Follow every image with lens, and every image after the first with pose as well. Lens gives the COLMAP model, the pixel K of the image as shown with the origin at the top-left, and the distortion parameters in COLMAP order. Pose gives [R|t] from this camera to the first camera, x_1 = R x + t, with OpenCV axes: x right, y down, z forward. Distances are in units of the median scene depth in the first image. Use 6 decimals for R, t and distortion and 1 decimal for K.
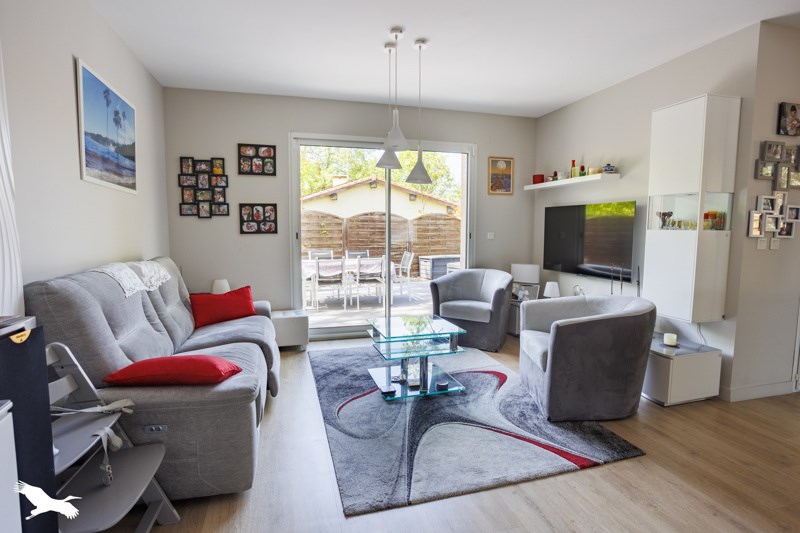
lens RADIAL K [[417.8, 0, 400.0], [0, 417.8, 268.2], [0, 0, 1]] dist [-0.007647, -0.000406]
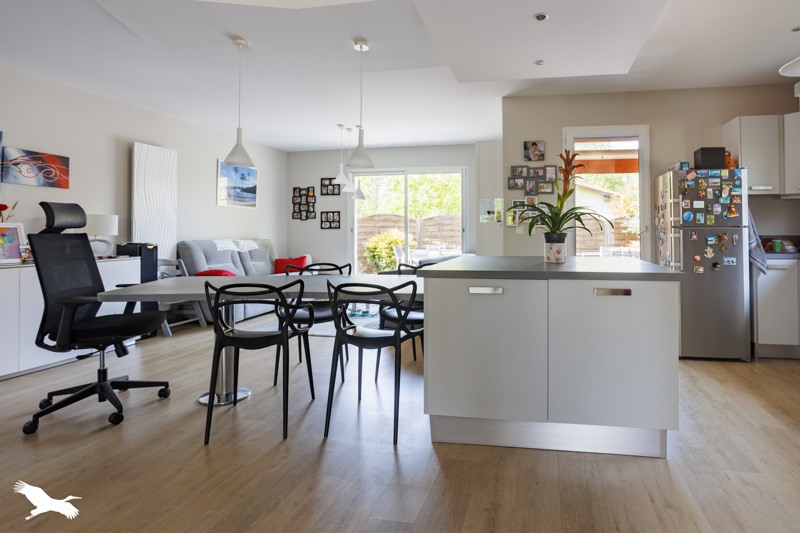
lens RADIAL K [[417.8, 0, 427.1], [0, 417.8, 221.0], [0, 0, 1]] dist [-0.007647, -0.000406]
pose [[0.887946, -0.013538, -0.459748, 0.827178], [-0.041727, 0.993074, -0.109833, 0.058635], [0.458050, 0.116710, 0.881231, -0.339375]]
